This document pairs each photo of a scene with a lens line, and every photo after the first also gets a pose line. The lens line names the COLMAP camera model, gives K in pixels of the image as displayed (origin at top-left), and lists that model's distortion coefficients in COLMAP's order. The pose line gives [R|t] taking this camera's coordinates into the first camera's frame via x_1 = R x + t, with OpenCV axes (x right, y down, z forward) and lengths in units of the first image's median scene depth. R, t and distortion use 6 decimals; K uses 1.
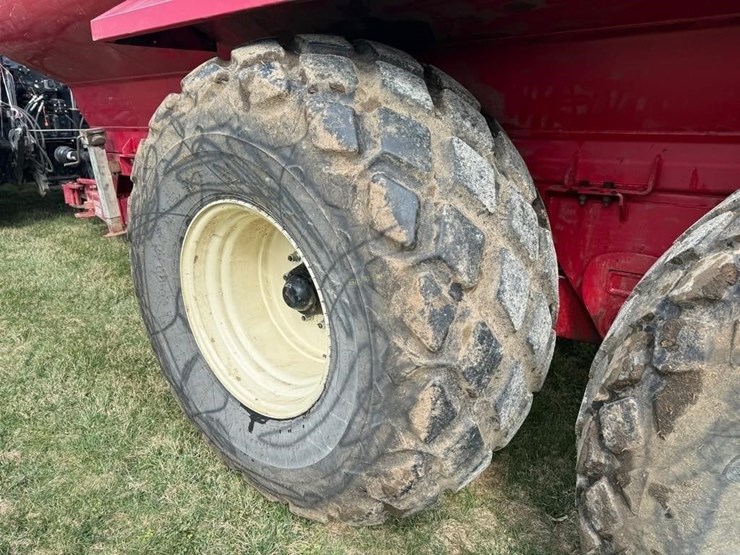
lens RADIAL K [[526.1, 0, 373.2], [0, 526.1, 284.3], [0, 0, 1]] dist [0.050373, -0.055217]
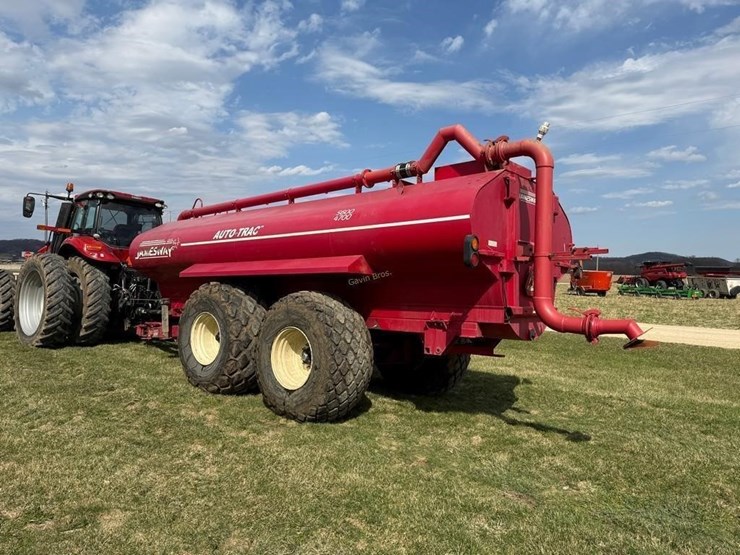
lens RADIAL K [[526.1, 0, 379.6], [0, 526.1, 270.9], [0, 0, 1]] dist [0.050373, -0.055217]
pose [[0.999433, 0.030877, -0.013462, 1.549638], [-0.033649, 0.933337, -0.357420, 1.310740], [0.001528, 0.357671, 0.933847, -4.083458]]
